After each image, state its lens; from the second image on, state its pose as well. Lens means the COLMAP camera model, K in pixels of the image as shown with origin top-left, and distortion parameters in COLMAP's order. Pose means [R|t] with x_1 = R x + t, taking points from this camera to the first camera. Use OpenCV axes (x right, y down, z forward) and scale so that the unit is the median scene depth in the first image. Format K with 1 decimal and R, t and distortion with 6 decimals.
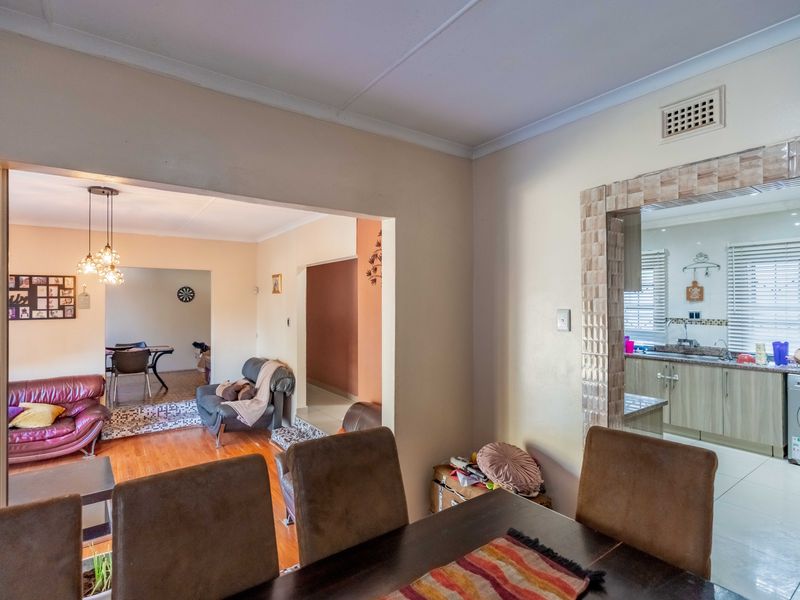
lens RADIAL K [[415.2, 0, 402.5], [0, 415.2, 299.8], [0, 0, 1]] dist [0.002750, -0.000191]
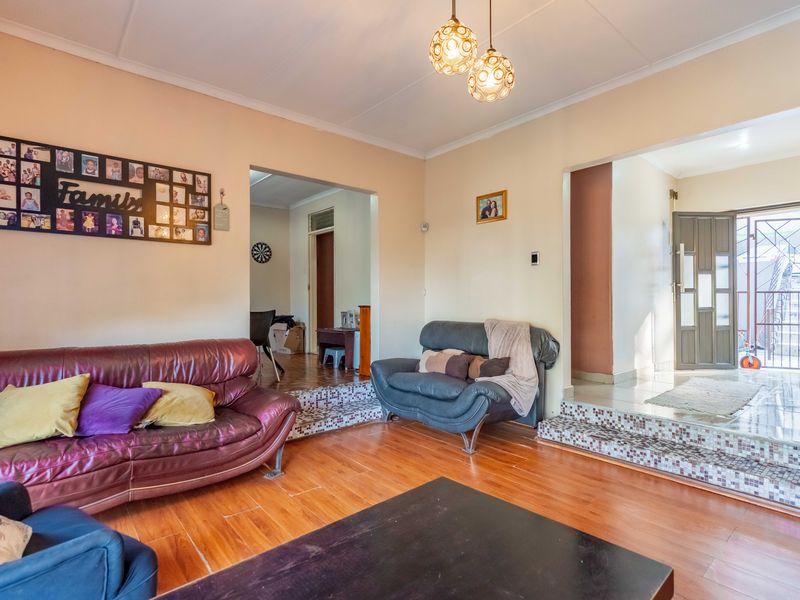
lens RADIAL K [[415.2, 0, 398.7], [0, 415.2, 300.5], [0, 0, 1]] dist [0.002750, -0.000191]
pose [[0.996711, 0.000216, 0.081034, -0.579895], [-0.000191, 1.000000, -0.000318, 0.128899], [-0.081034, 0.000302, 0.996711, 0.391076]]
